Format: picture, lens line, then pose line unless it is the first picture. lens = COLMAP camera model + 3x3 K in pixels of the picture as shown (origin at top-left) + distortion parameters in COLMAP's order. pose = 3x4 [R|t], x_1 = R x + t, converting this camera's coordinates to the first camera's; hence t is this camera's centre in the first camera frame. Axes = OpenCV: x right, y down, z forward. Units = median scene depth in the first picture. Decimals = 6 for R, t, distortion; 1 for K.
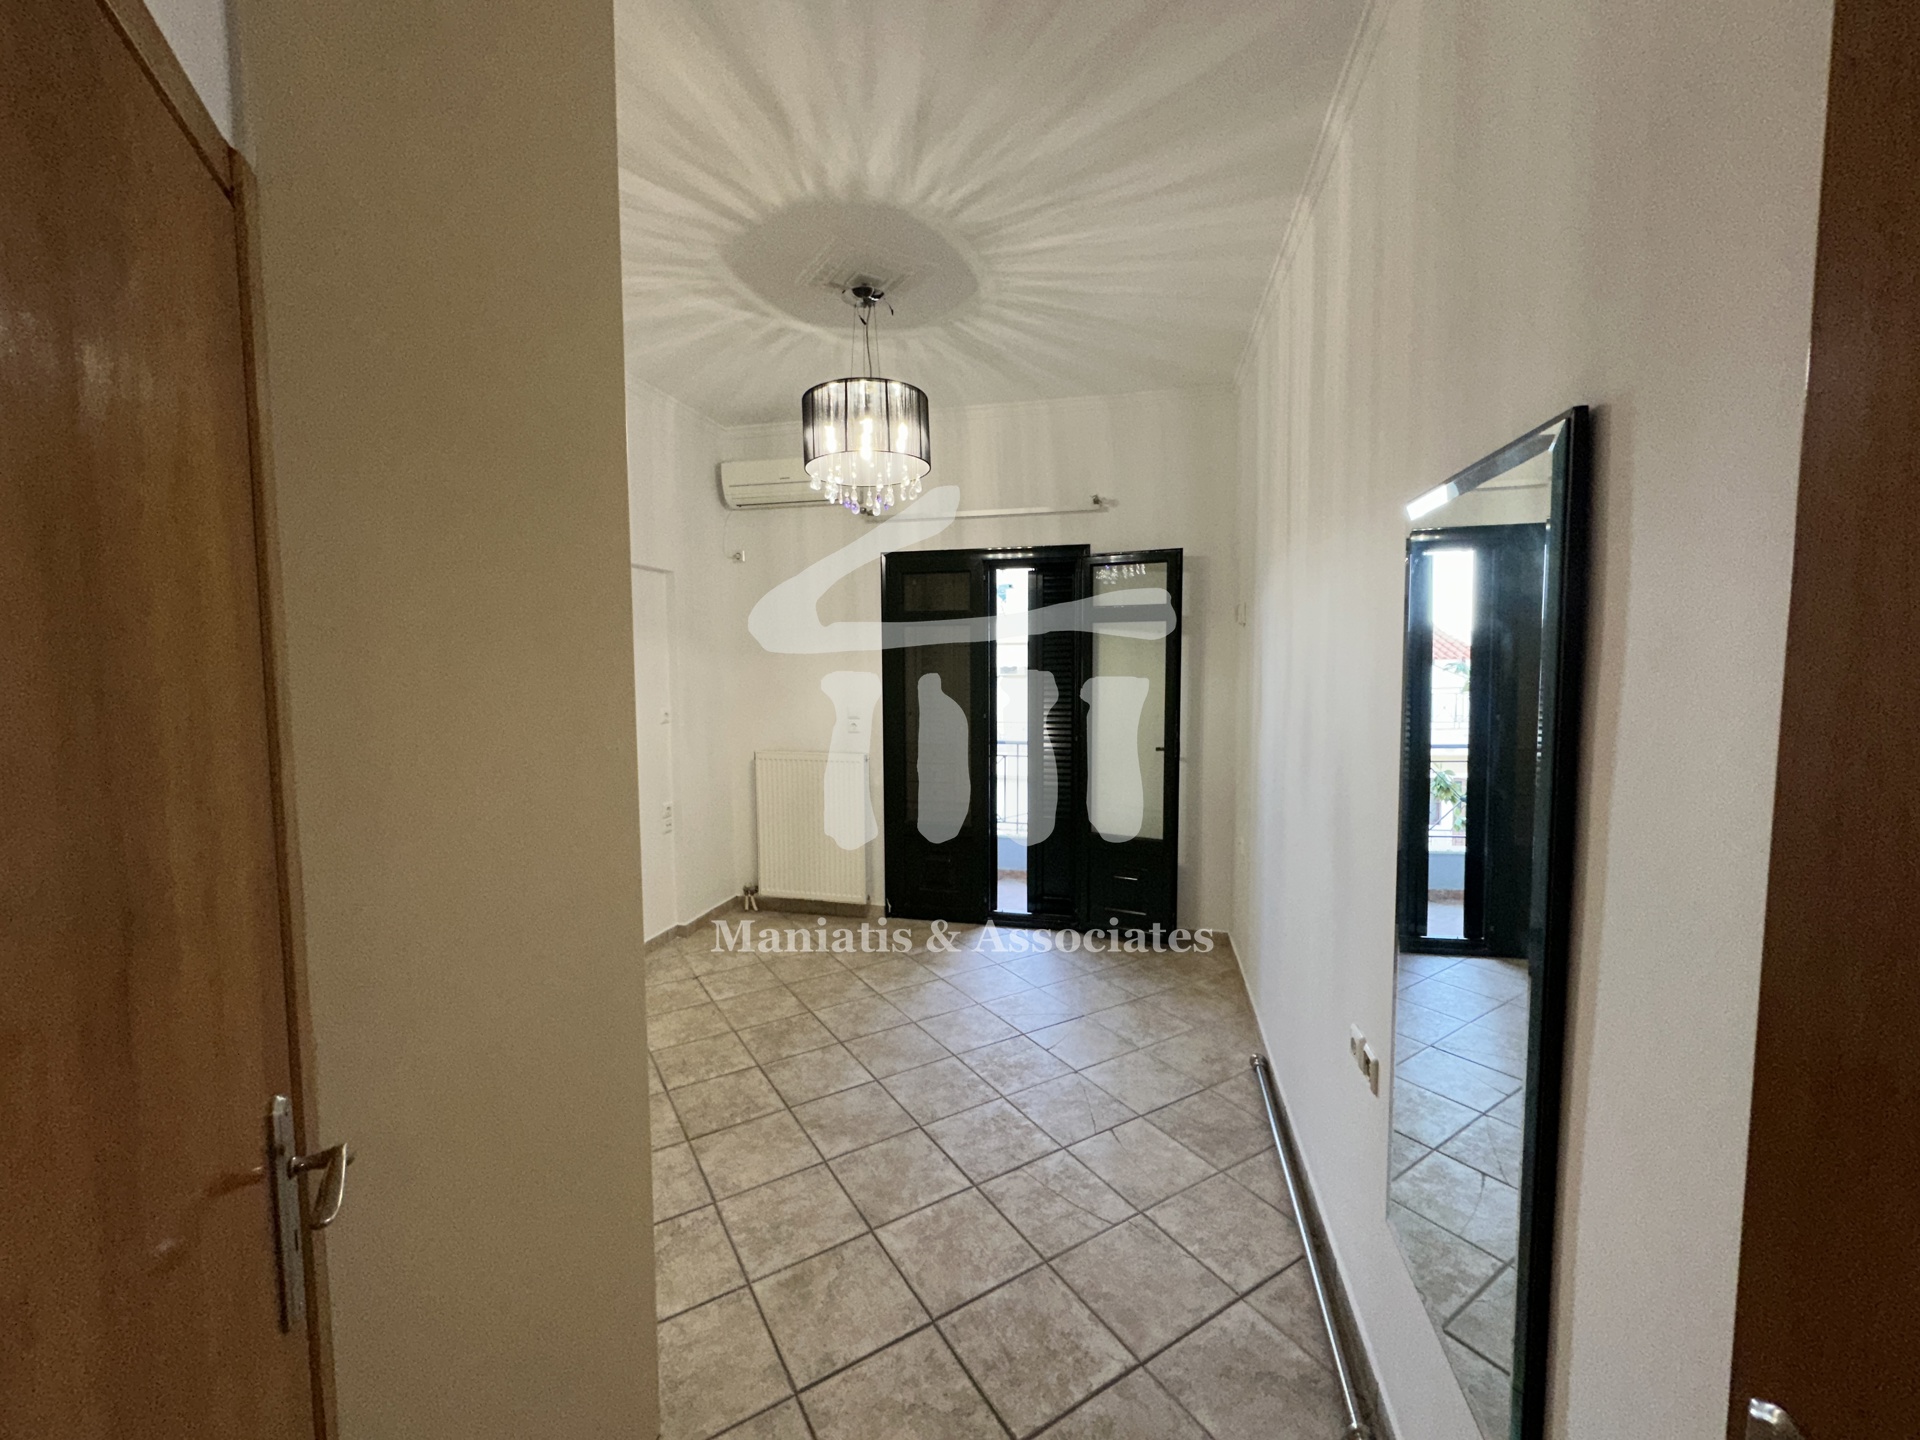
lens RADIAL K [[768.6, 0, 959.1], [0, 768.6, 718.9], [0, 0, 1]] dist [-0.000533, 0.000663]
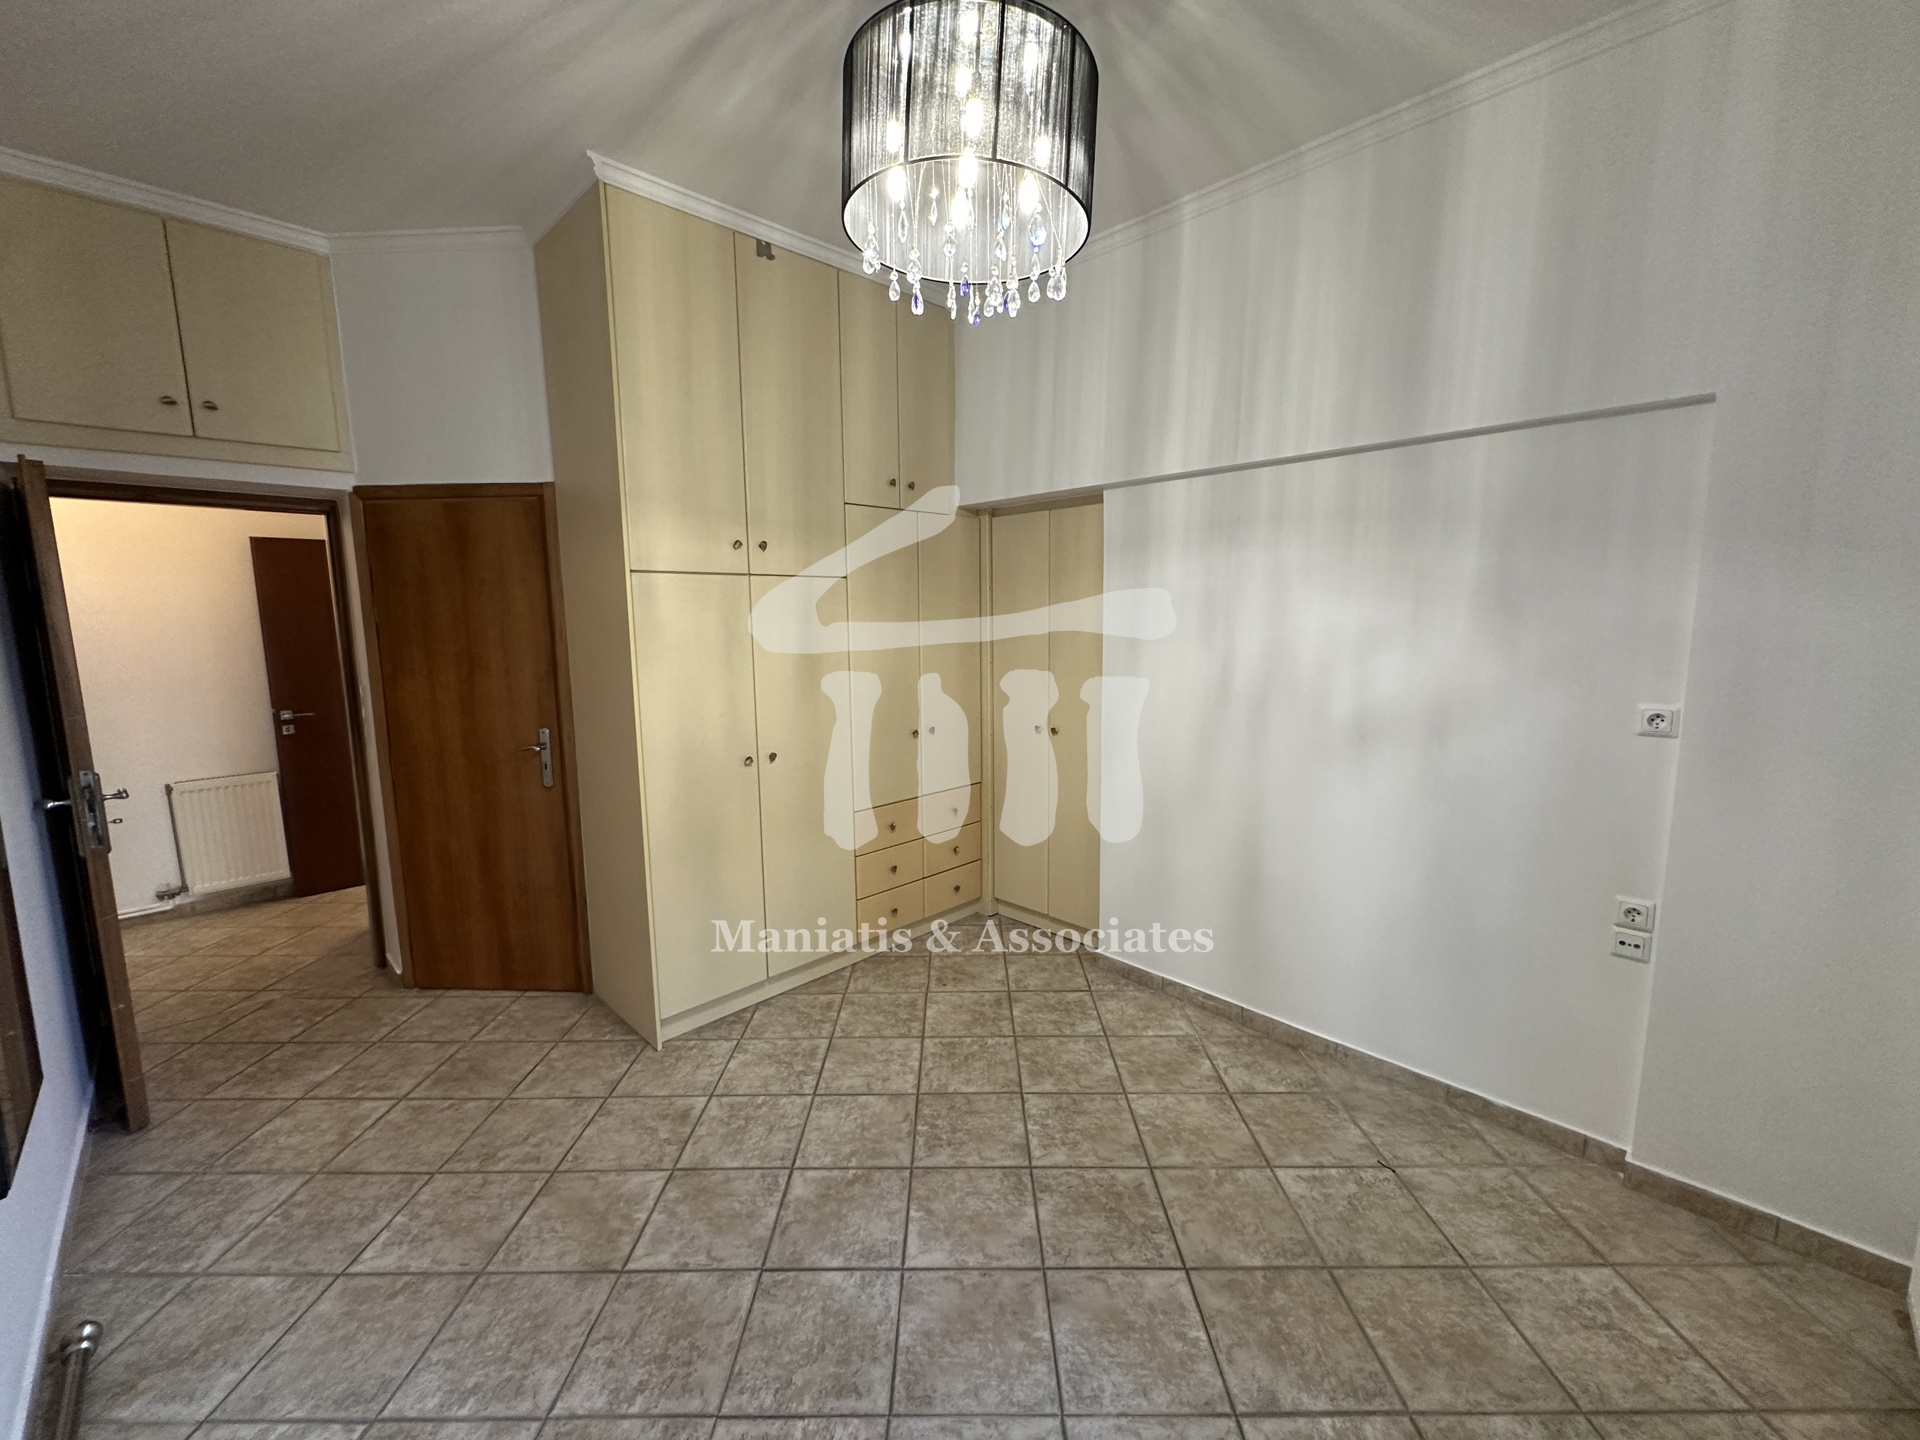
lens RADIAL K [[768.6, 0, 953.7], [0, 768.6, 716.1], [0, 0, 1]] dist [-0.000533, 0.000663]
pose [[-0.532366, 0.121086, -0.837809, 0.429603], [-0.049202, 0.983617, 0.173424, -0.119891], [0.845083, 0.133547, -0.517687, 1.594135]]
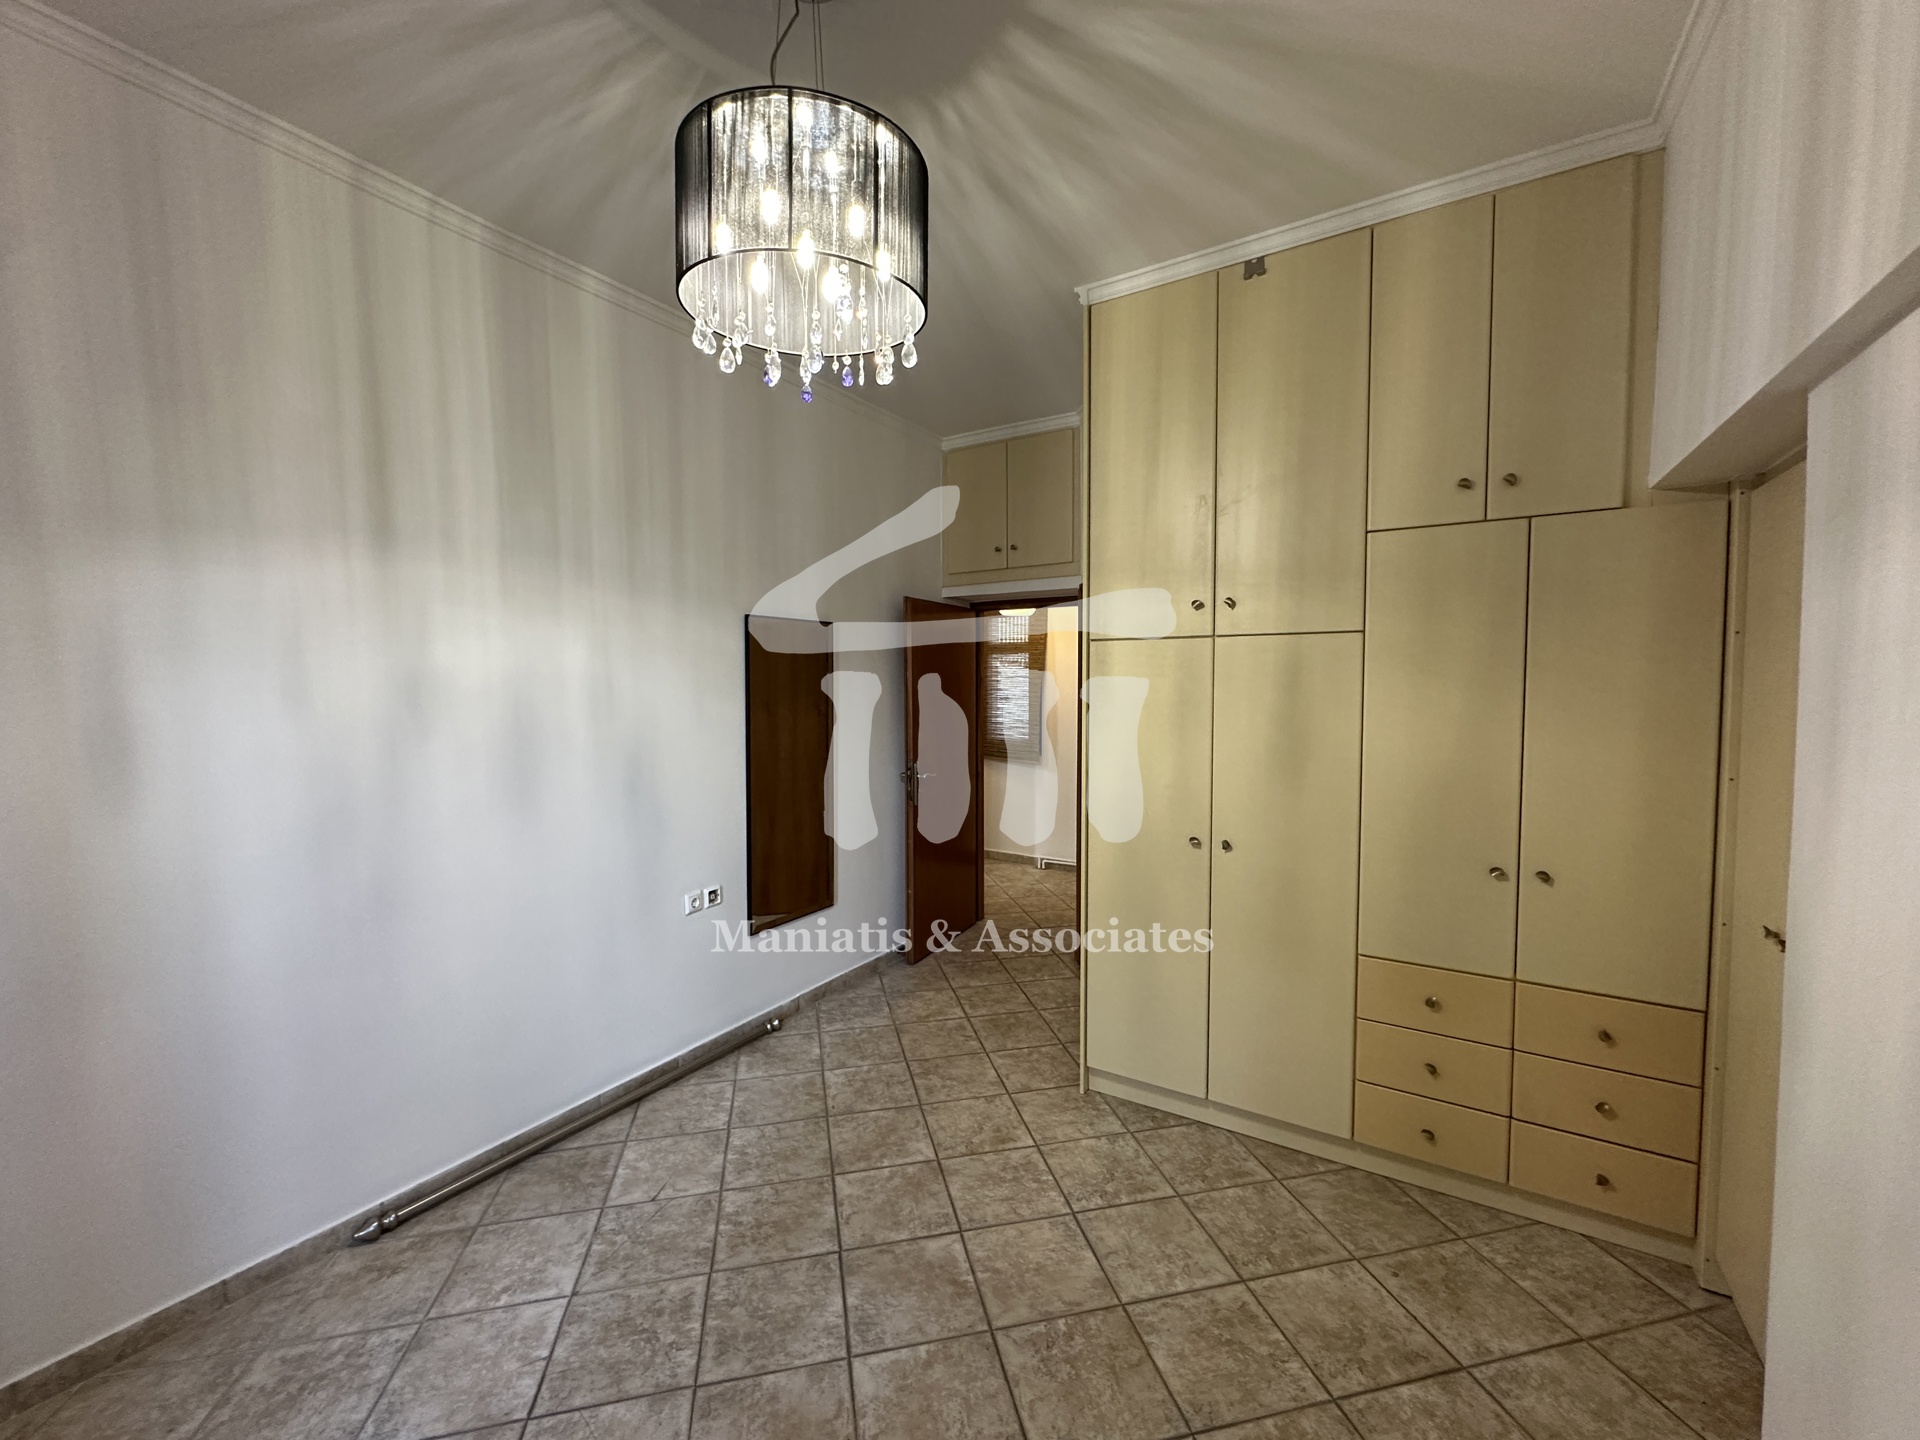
lens RADIAL K [[768.6, 0, 960.6], [0, 768.6, 716.9], [0, 0, 1]] dist [-0.000533, 0.000663]
pose [[-0.945425, -0.011094, 0.325651, -0.473674], [0.028783, 0.992670, 0.117380, -0.138221], [-0.324566, 0.120347, -0.938175, 1.818070]]
